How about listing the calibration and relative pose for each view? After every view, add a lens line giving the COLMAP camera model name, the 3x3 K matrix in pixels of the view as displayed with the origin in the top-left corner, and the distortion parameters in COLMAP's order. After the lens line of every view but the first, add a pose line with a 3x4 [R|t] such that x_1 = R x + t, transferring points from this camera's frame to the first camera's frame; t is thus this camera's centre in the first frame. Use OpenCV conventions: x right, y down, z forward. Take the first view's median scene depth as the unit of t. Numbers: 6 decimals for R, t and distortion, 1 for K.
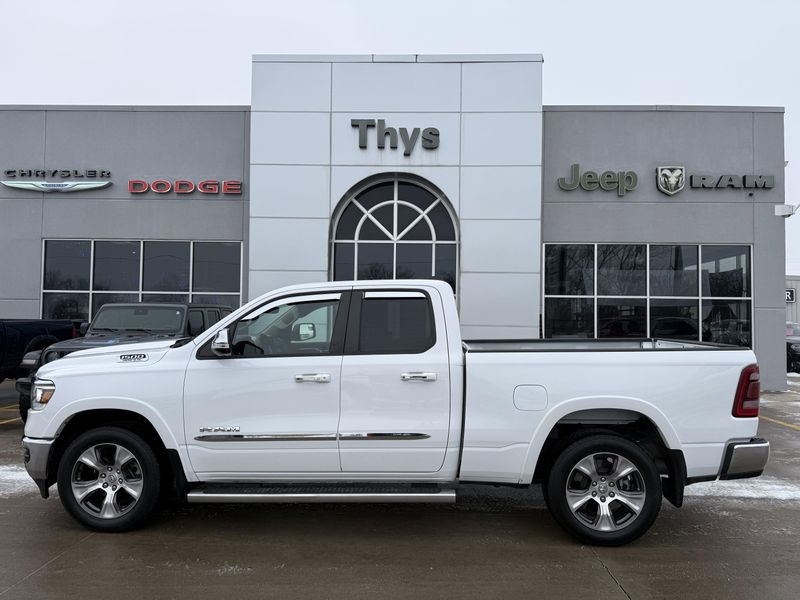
lens RADIAL K [[572.0, 0, 401.3], [0, 572.0, 296.7], [0, 0, 1]] dist [0.034177, -0.037911]
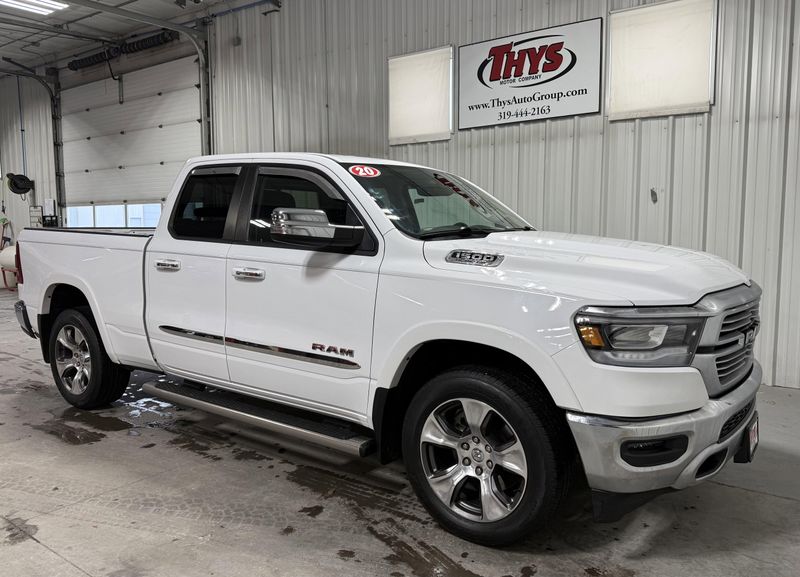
lens RADIAL K [[619.1, 0, 416.0], [0, 619.1, 287.5], [0, 0, 1]] dist [0.047375, -0.044711]
pose [[0.856100, 0.041705, -0.515125, 0.622125], [0.027388, 0.991677, 0.125802, 0.058672], [0.516084, -0.121808, 0.847832, 0.351650]]
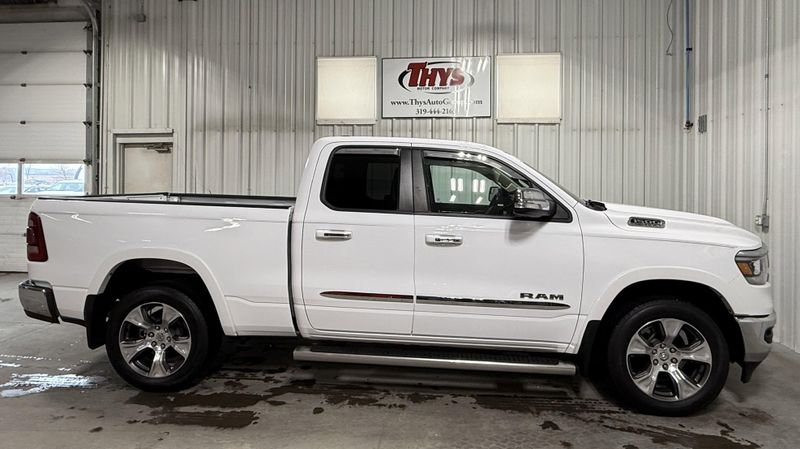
lens RADIAL K [[463.7, 0, 403.7], [0, 463.7, 183.9], [0, 0, 1]] dist [-0.002543, 0.002293]
pose [[0.999998, -0.000870, -0.001706, -0.093497], [0.000944, 0.999057, 0.043418, 0.014760], [0.001666, -0.043420, 0.999056, 0.197499]]
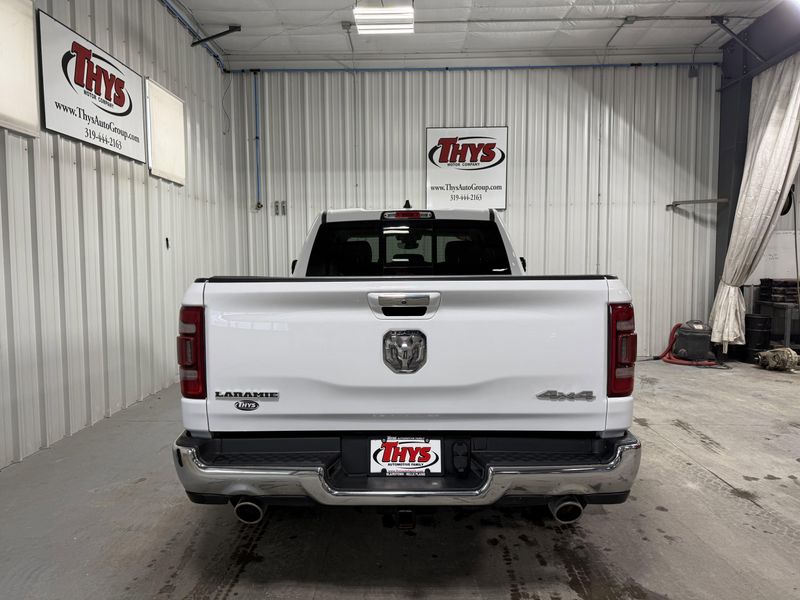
lens RADIAL K [[572.0, 0, 405.7], [0, 572.0, 301.4], [0, 0, 1]] dist [0.034177, -0.037911]
pose [[-0.073488, -0.074010, 0.994546, -1.326627], [-0.032584, 0.996888, 0.071777, 0.070134], [-0.996764, -0.027131, -0.075671, 1.310024]]
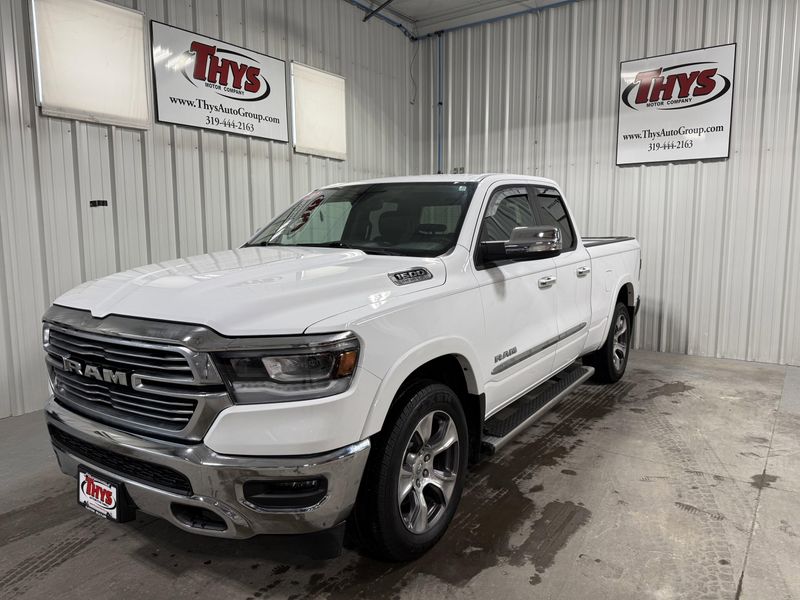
lens RADIAL K [[572.0, 0, 399.8], [0, 572.0, 302.7], [0, 0, 1]] dist [0.034177, -0.037911]
pose [[0.507540, -0.114808, 0.853945, -1.058194], [-0.021615, 0.989075, 0.145822, 0.050666], [-0.861357, -0.092468, 0.499514, 0.750952]]
